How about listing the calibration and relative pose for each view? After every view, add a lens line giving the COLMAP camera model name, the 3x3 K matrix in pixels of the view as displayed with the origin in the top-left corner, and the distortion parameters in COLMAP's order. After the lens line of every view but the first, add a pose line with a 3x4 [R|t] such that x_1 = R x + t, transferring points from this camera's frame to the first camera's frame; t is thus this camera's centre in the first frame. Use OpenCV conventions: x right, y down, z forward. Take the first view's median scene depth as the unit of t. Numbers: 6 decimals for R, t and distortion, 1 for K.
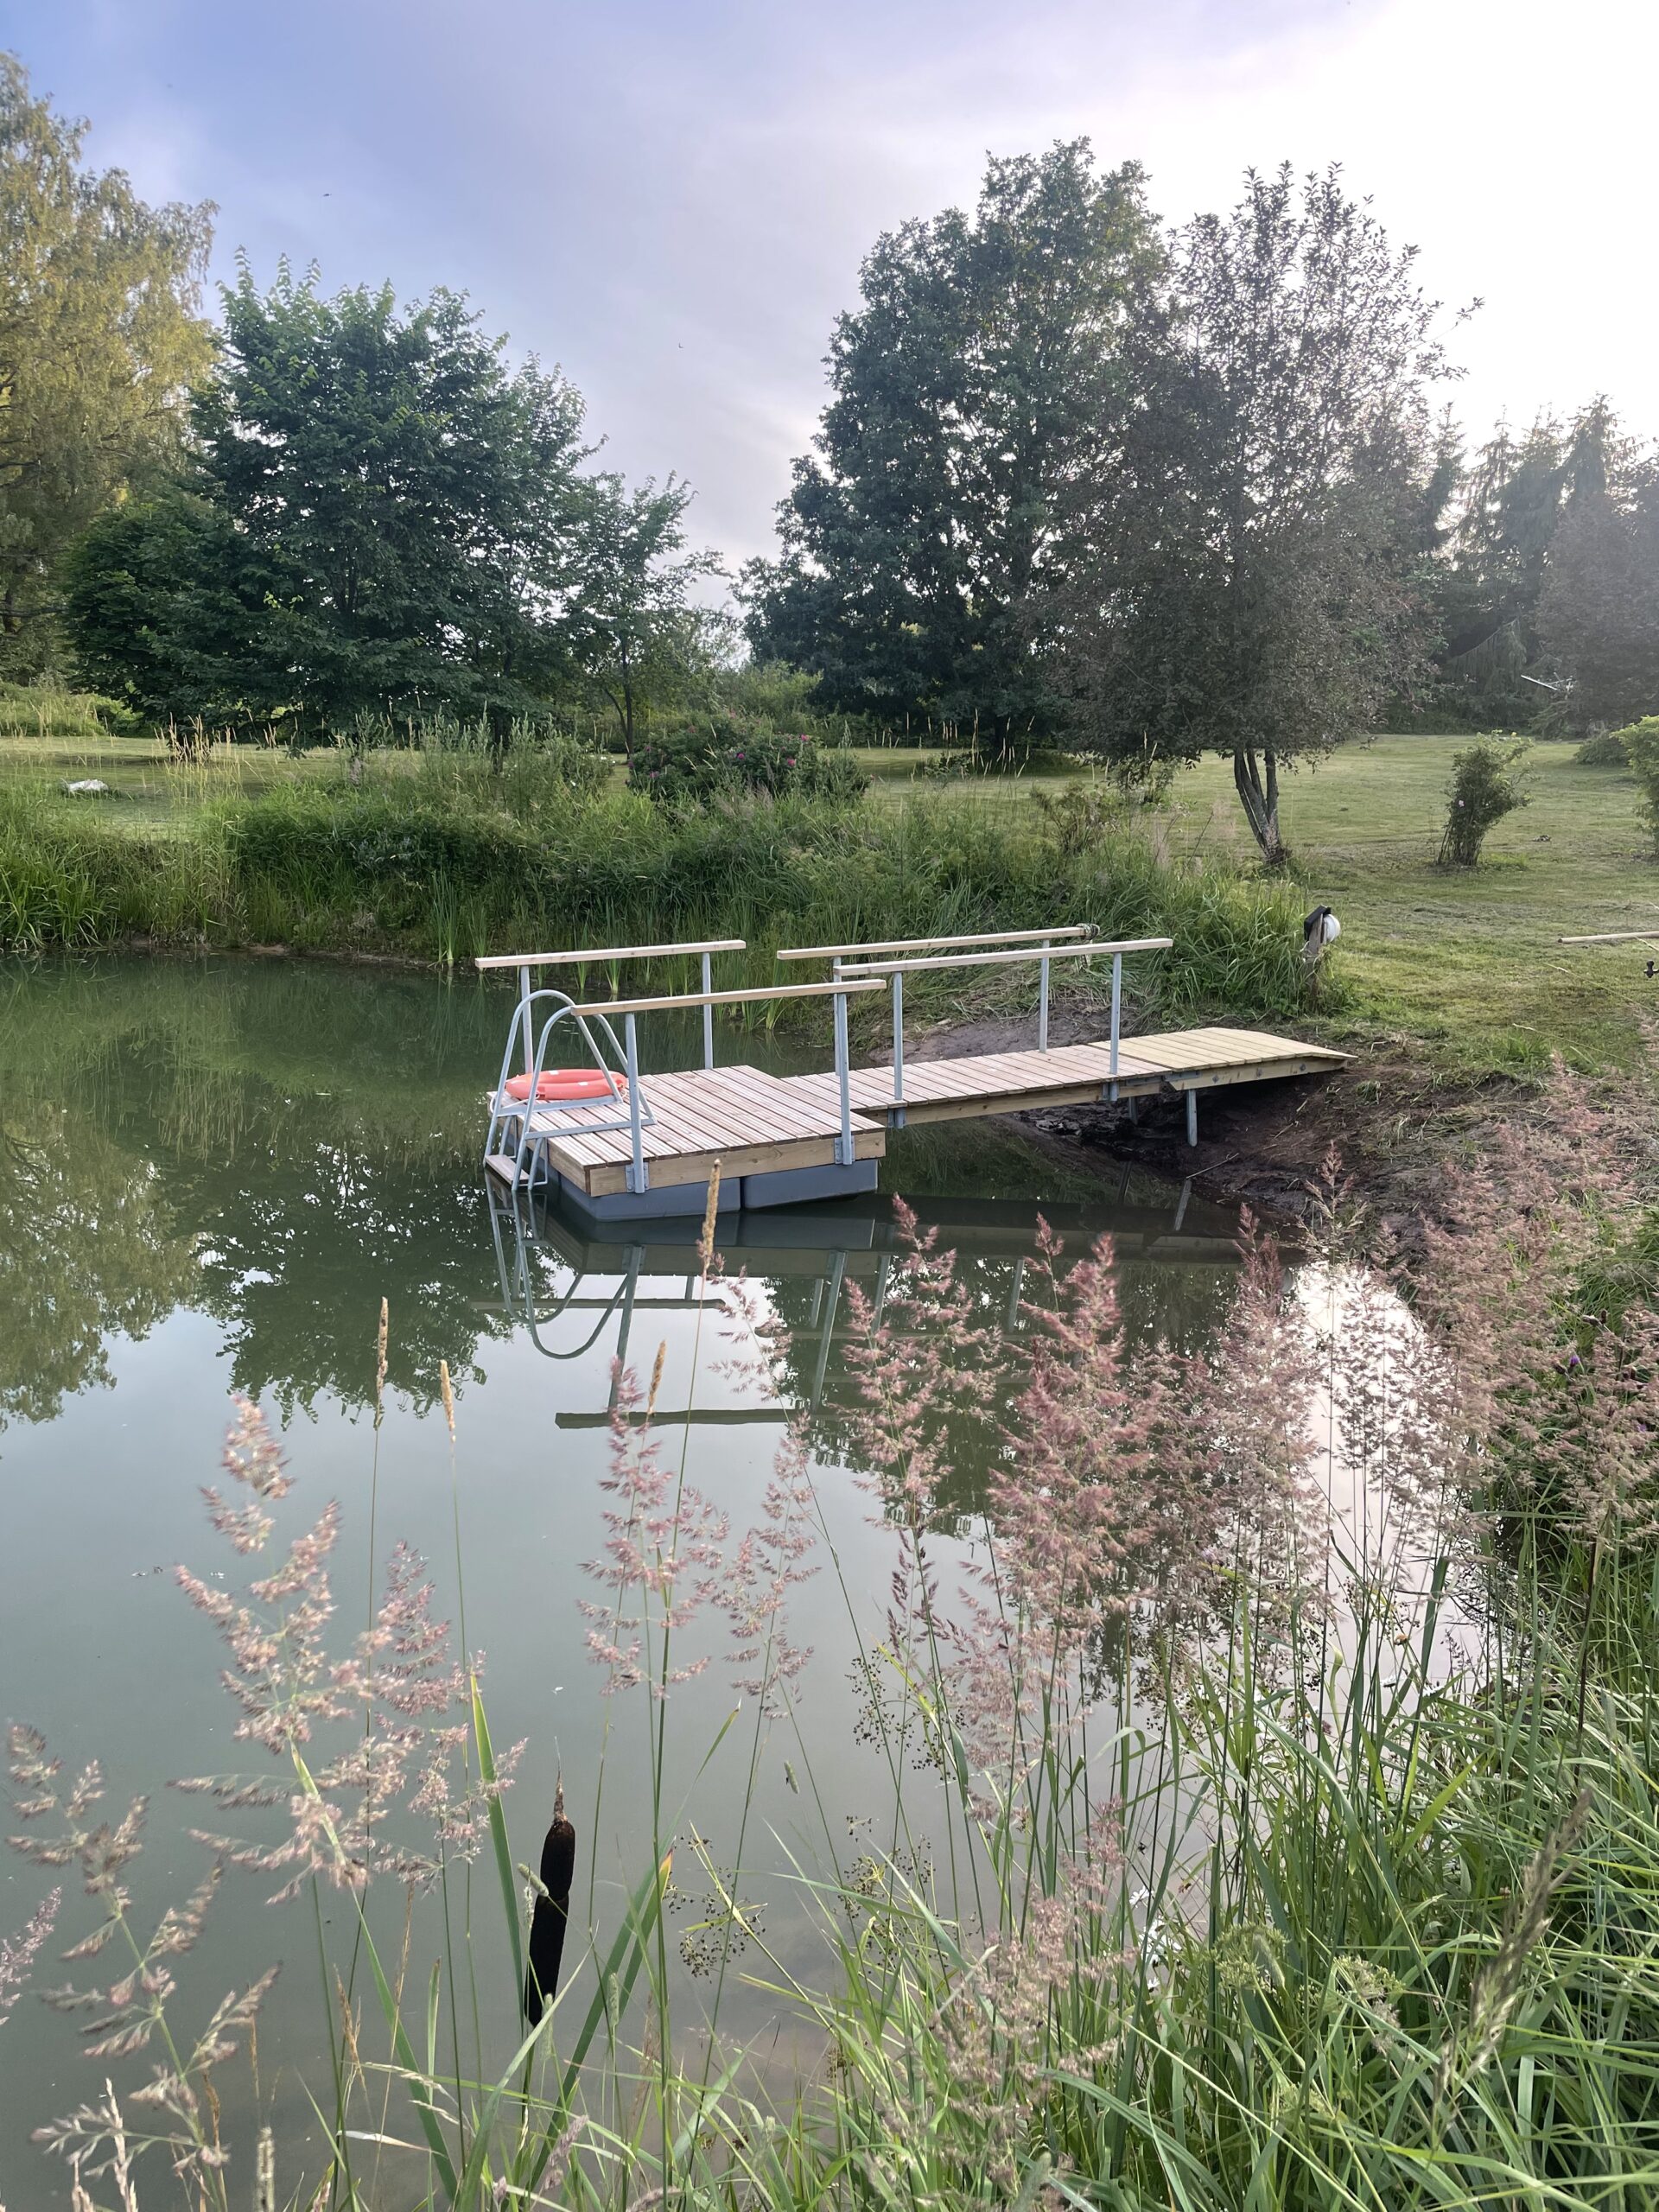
lens RADIAL K [[1673.0, 0, 824.5], [0, 1673.0, 1121.2], [0, 0, 1]] dist [0.088343, -0.111531]
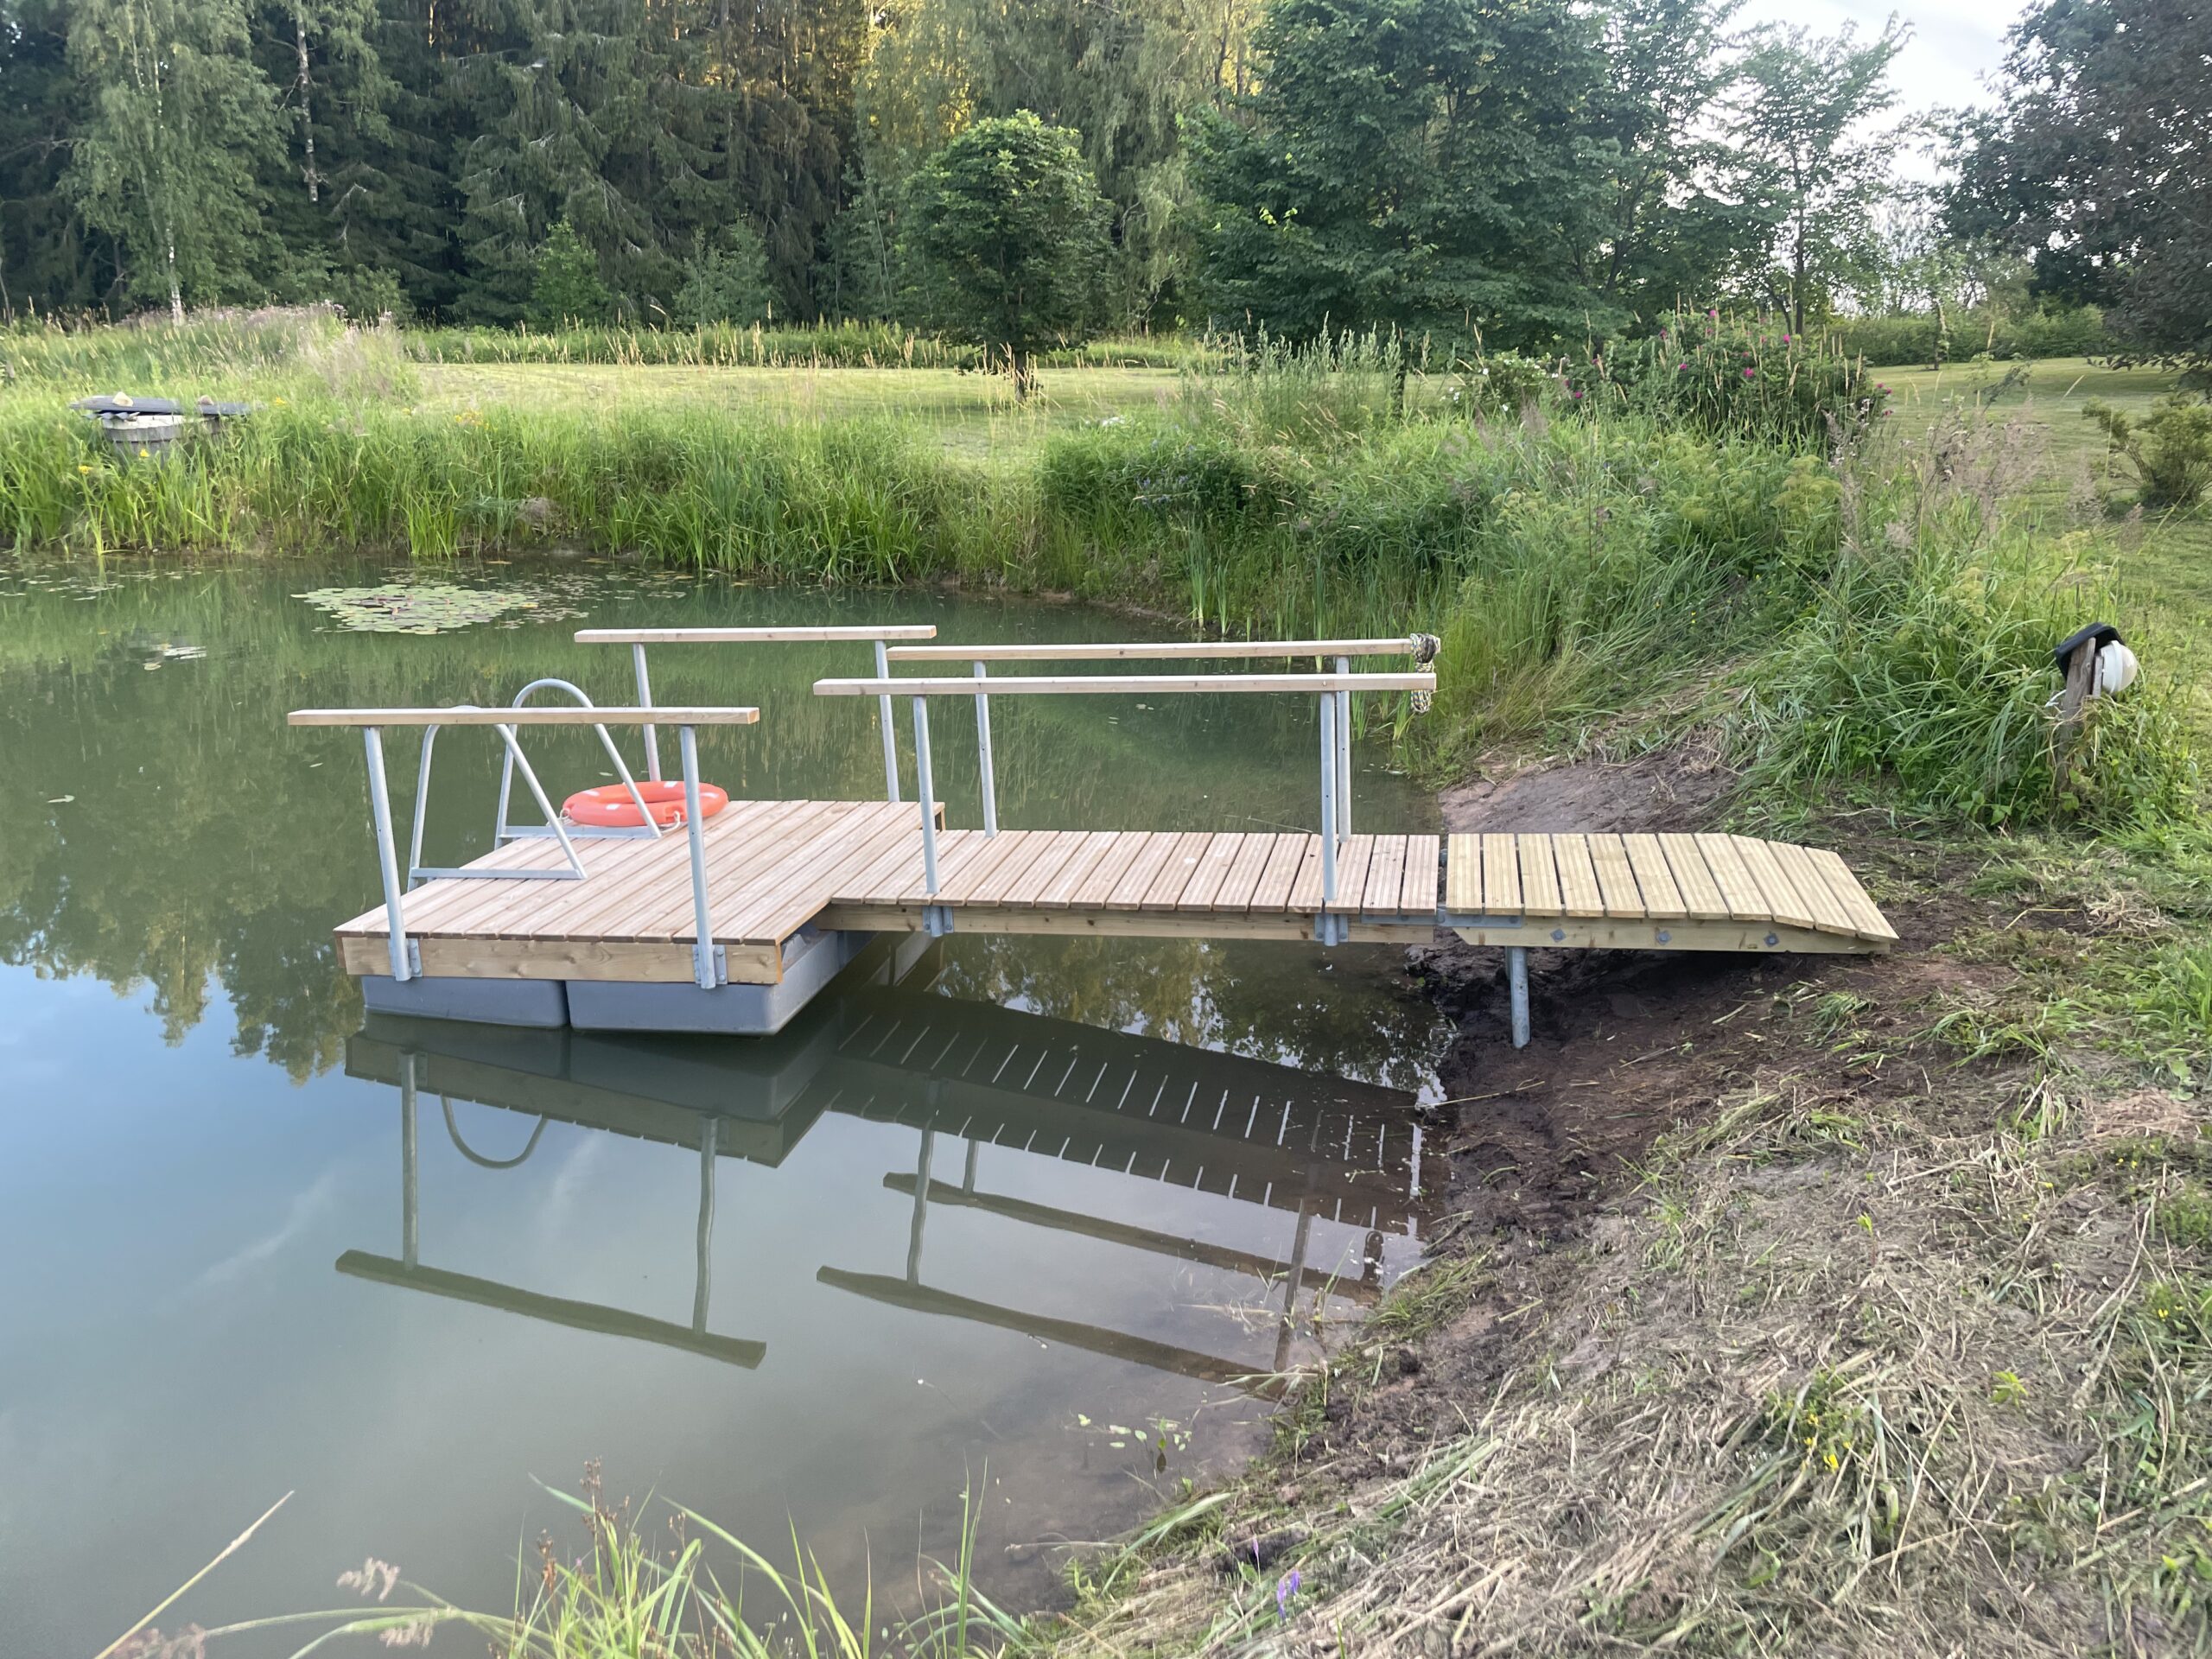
lens RADIAL K [[1673.0, 0, 1131.4], [0, 1673.0, 818.4], [0, 0, 1]] dist [0.088343, -0.111531]
pose [[0.808506, 0.128205, -0.574353, 0.227632], [-0.107432, 0.991735, 0.070142, -0.045760], [0.578599, 0.004993, 0.815597, 0.251198]]
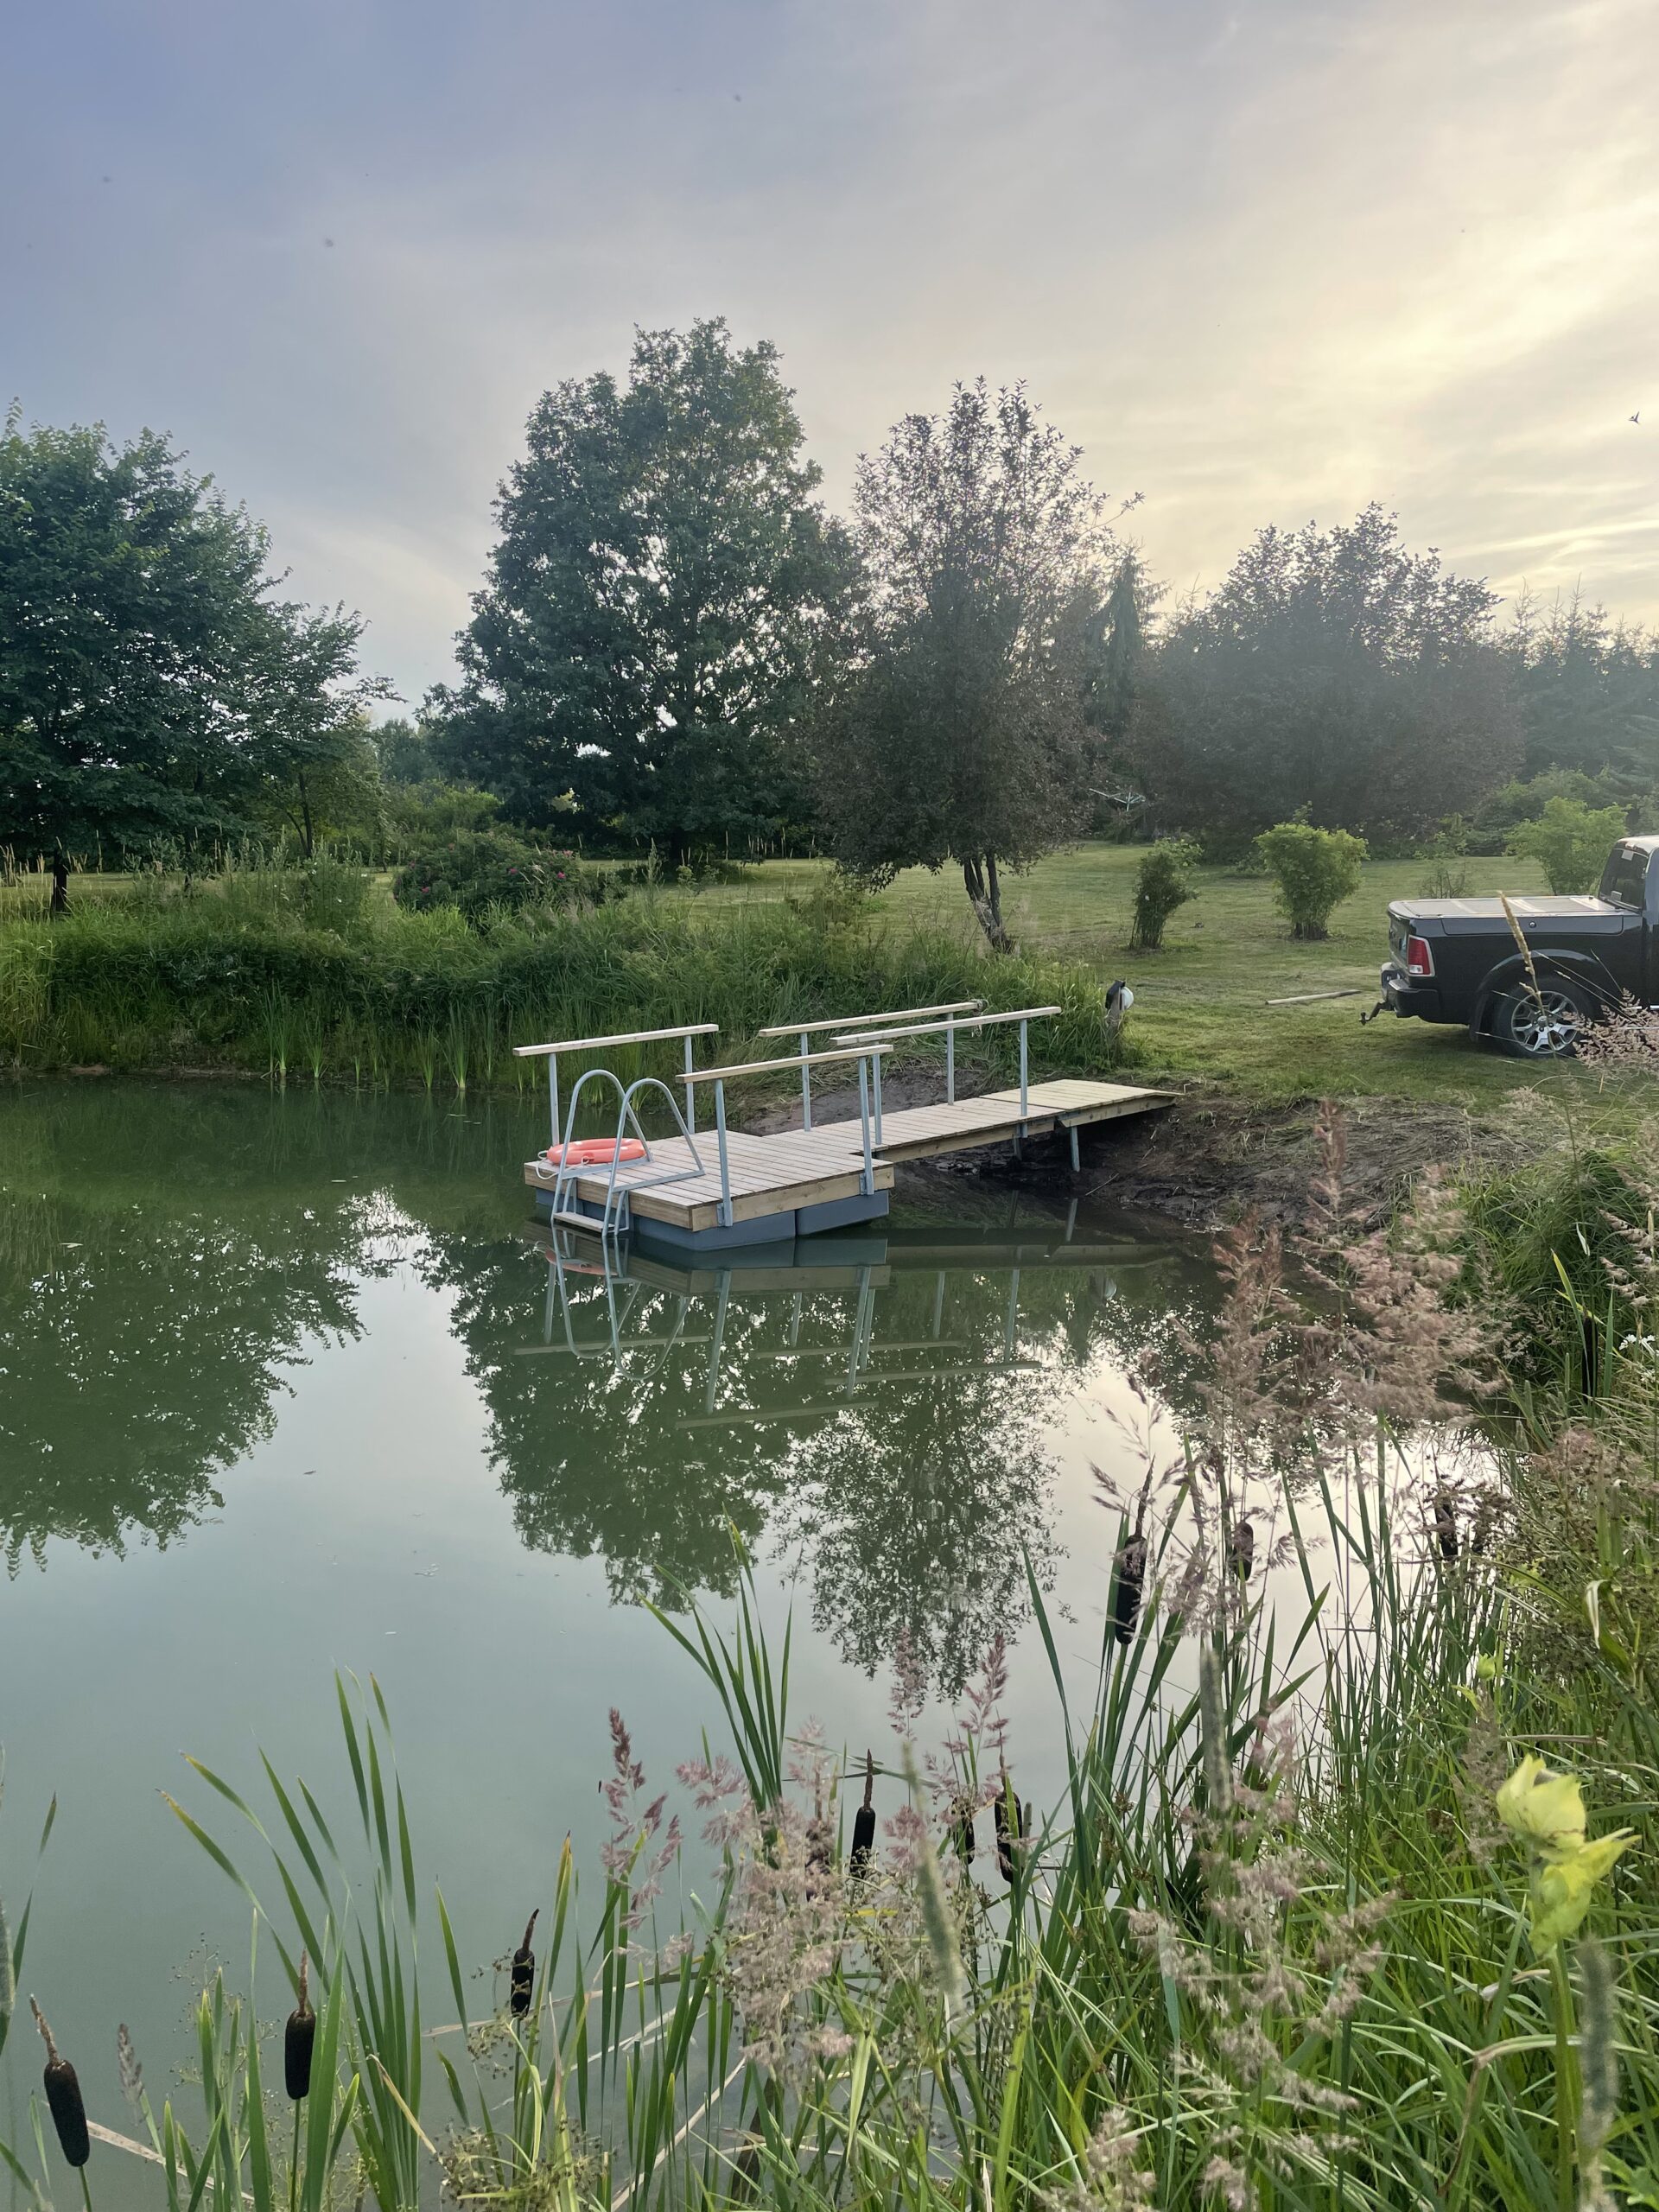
lens RADIAL K [[1673.0, 0, 824.5], [0, 1673.0, 1121.2], [0, 0, 1]] dist [0.088343, -0.111531]
pose [[0.966457, -0.060867, 0.249511, -0.144209], [0.076283, 0.995699, -0.052581, 0.015188], [-0.245237, 0.069851, 0.966943, -0.085434]]
